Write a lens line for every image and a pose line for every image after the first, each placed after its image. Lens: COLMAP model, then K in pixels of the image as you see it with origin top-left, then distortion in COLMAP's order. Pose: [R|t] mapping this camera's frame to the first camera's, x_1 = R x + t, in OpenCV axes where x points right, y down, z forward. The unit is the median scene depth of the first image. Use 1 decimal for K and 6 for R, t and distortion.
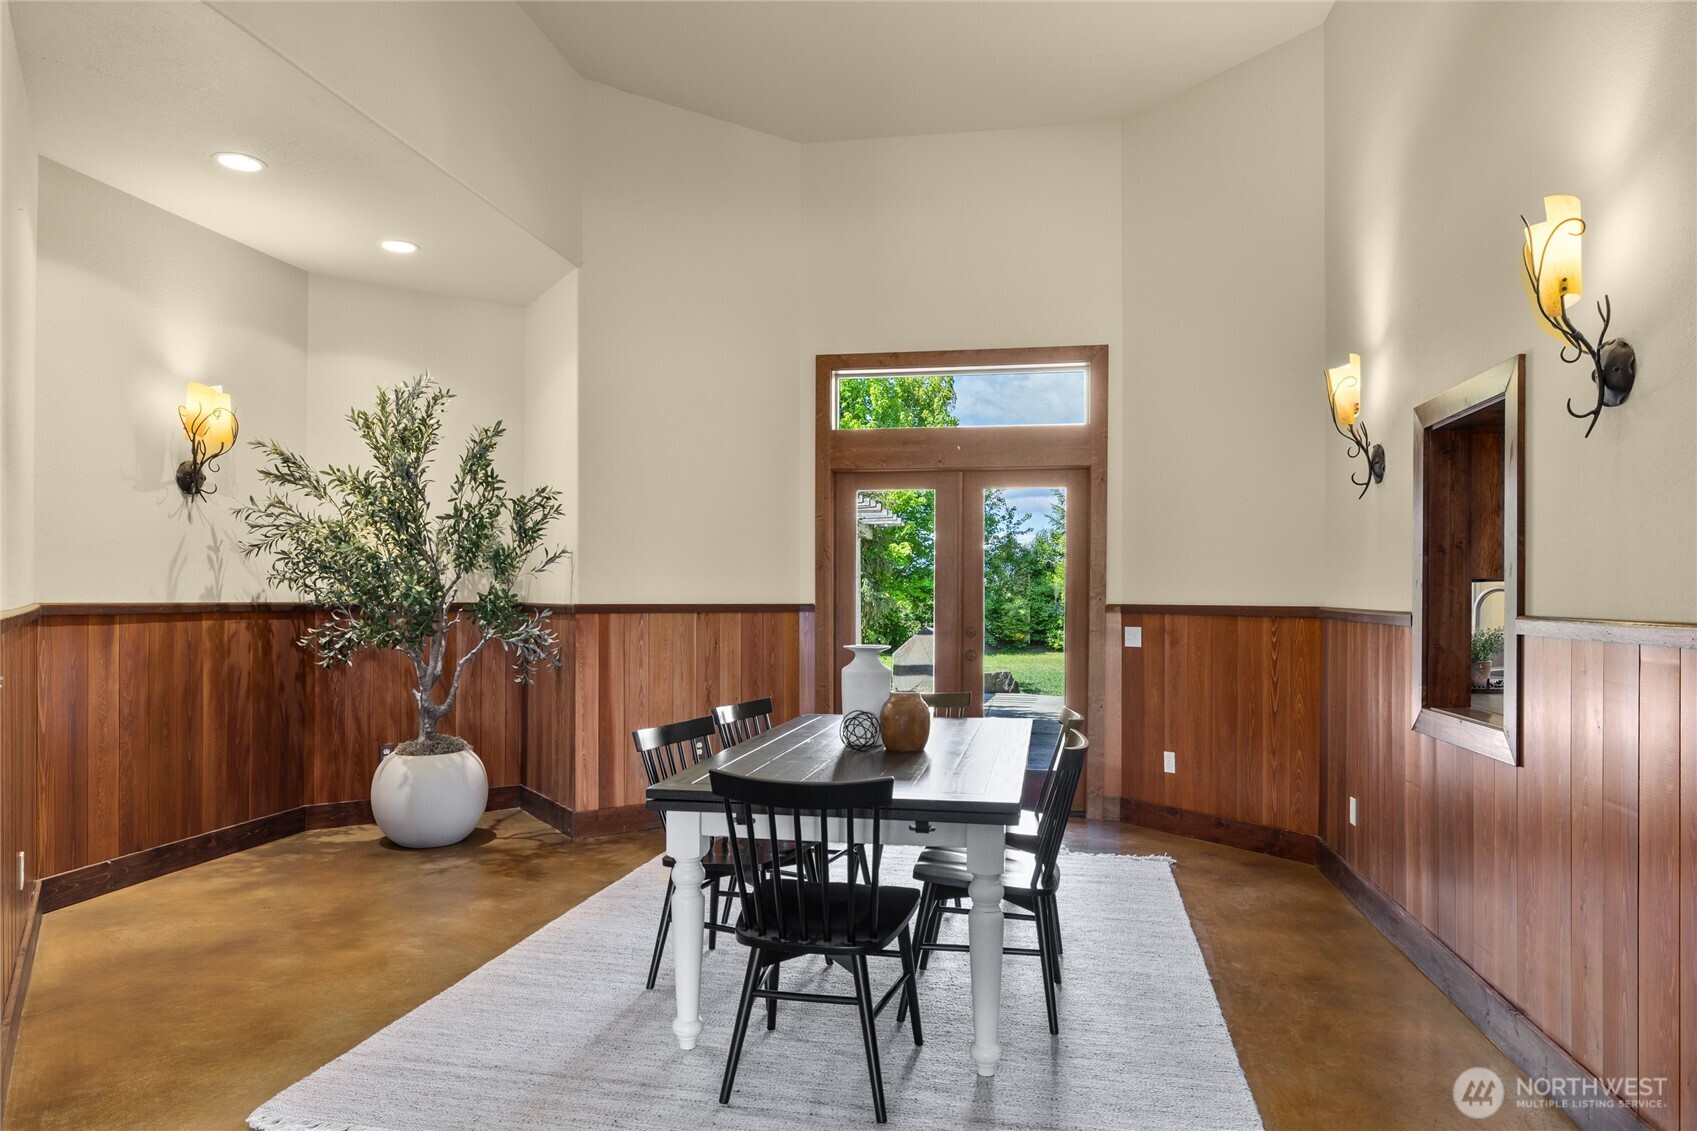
lens RADIAL K [[1029.9, 0, 849.4], [0, 1029.9, 589.6], [0, 0, 1]] dist [-0.001667, -0.000118]
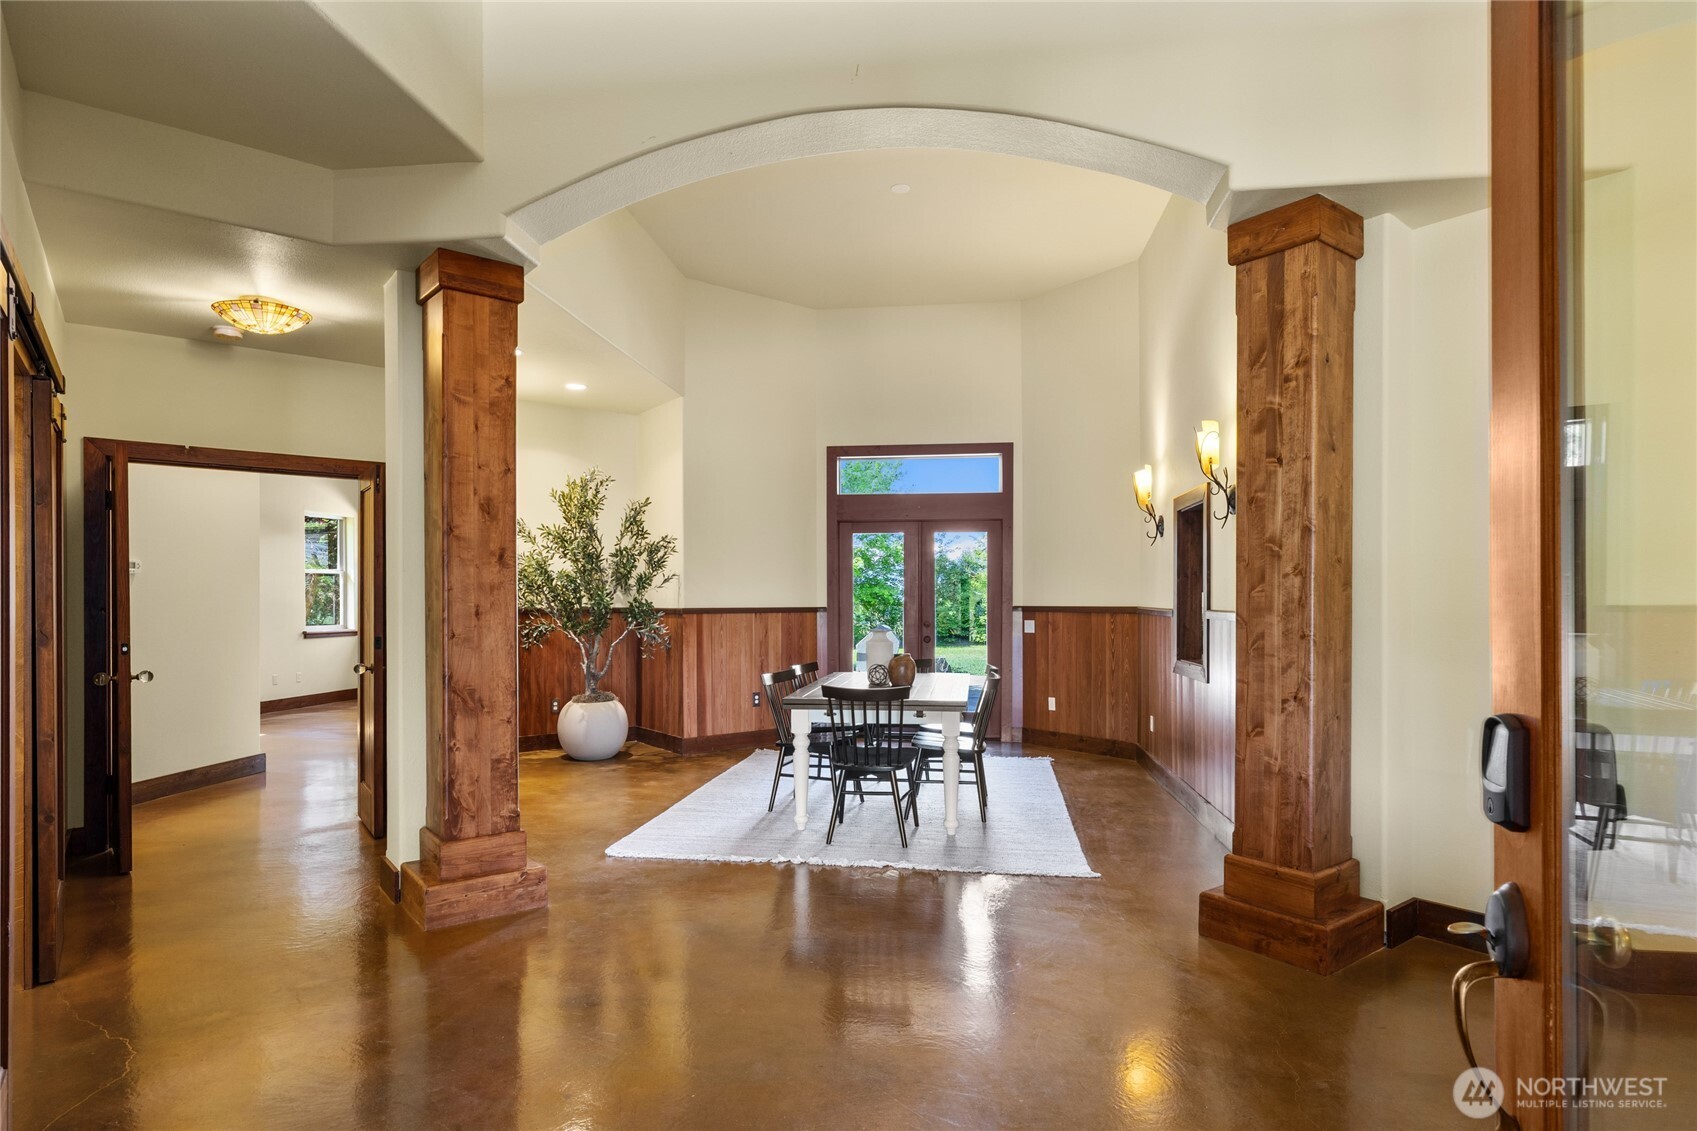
lens RADIAL K [[864.0, 0, 850.0], [0, 864.0, 594.6], [0, 0, 1]] dist [0.000627, 0.000015]
pose [[0.998668, -0.005765, 0.051272, -0.078162], [0.005816, 0.999983, -0.000844, -0.004185], [-0.051266, 0.001141, 0.998684, -0.358228]]
